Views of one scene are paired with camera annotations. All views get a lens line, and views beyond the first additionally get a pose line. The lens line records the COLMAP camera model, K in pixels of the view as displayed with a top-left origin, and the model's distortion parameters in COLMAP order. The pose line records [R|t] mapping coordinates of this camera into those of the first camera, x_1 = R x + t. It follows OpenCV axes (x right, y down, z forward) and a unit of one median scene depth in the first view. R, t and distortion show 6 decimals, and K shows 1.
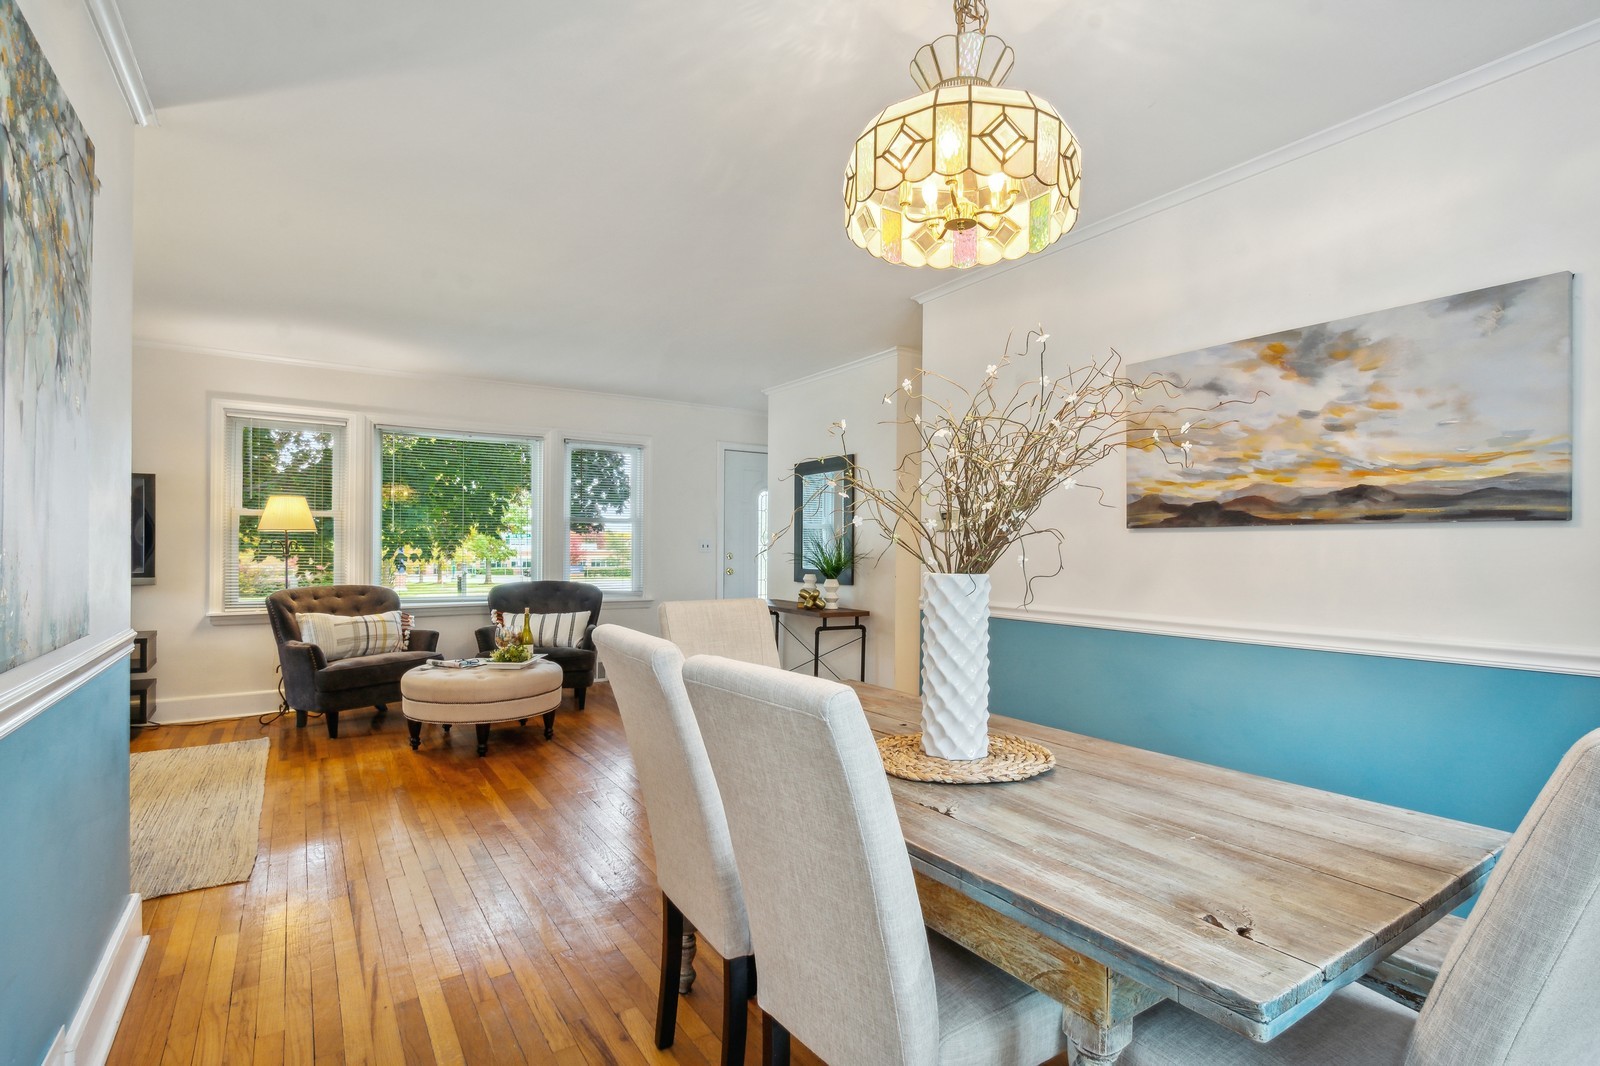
lens RADIAL K [[767.4, 0, 802.6], [0, 767.4, 542.2], [0, 0, 1]] dist [-0.003740, -0.000141]
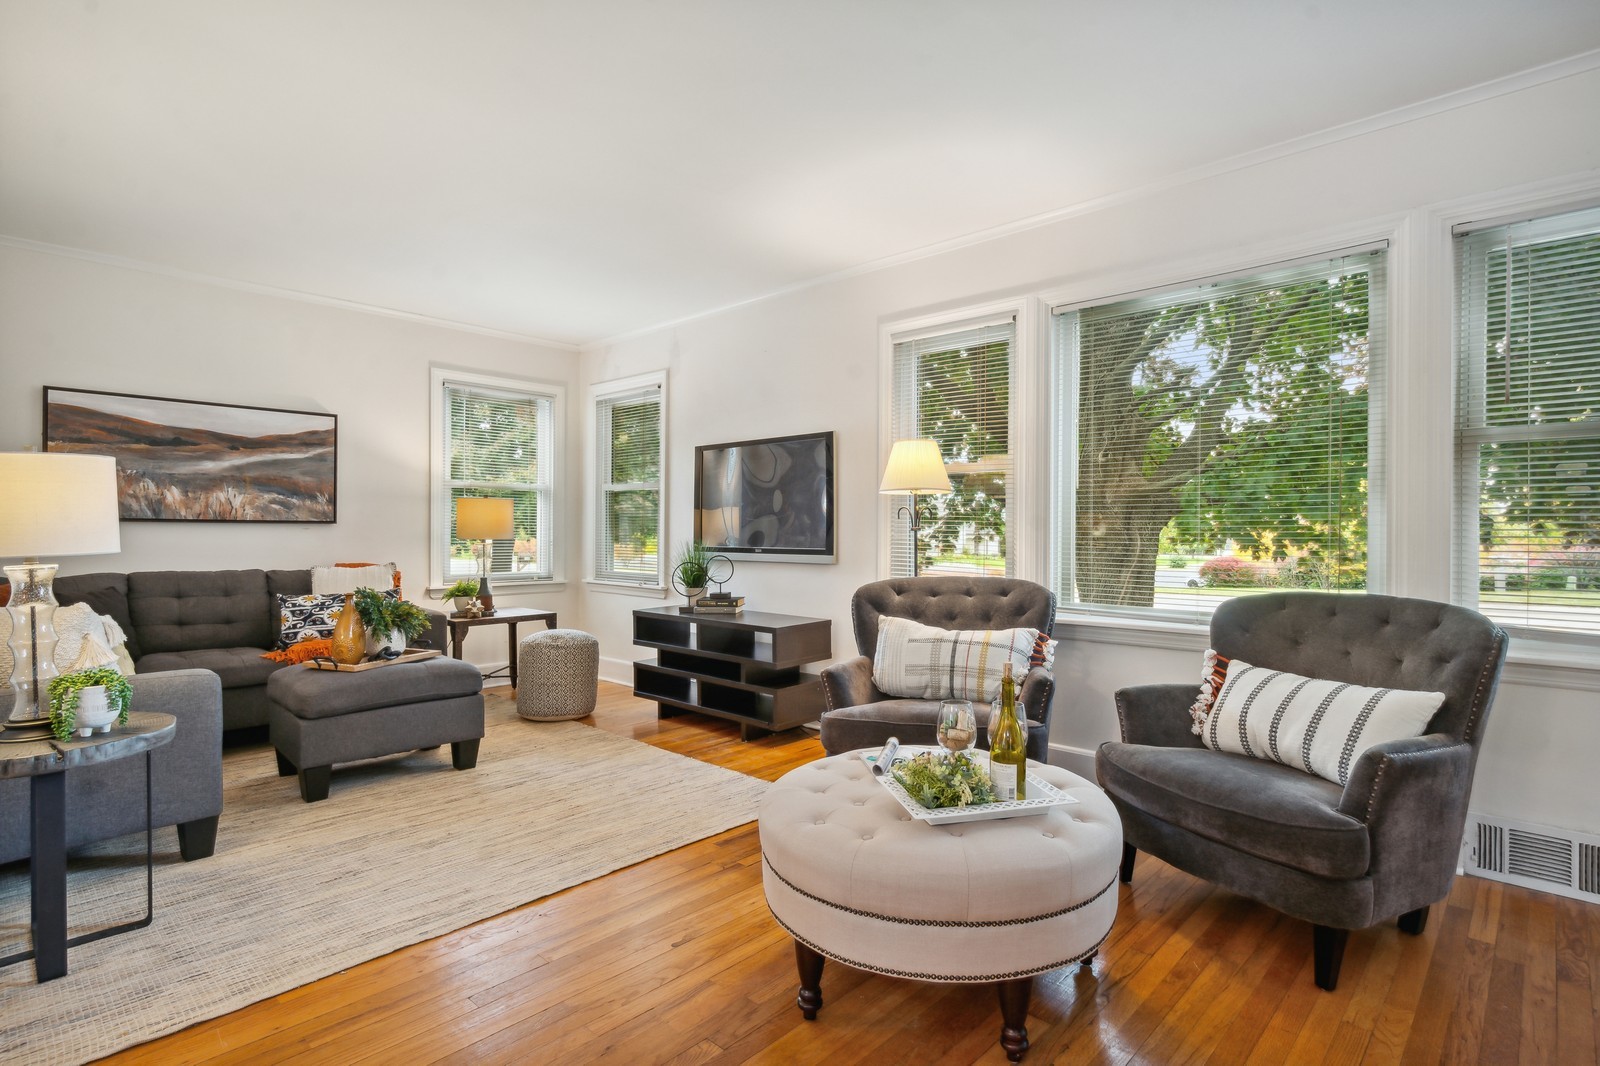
lens RADIAL K [[816.7, 0, 801.9], [0, 816.7, 529.3], [0, 0, 1]] dist [-0.001150, -0.000110]
pose [[0.244803, -0.002934, -0.969568, 0.004421], [0.008985, 0.999959, -0.000758, 0.017508], [0.969531, -0.008526, 0.244819, 0.727826]]
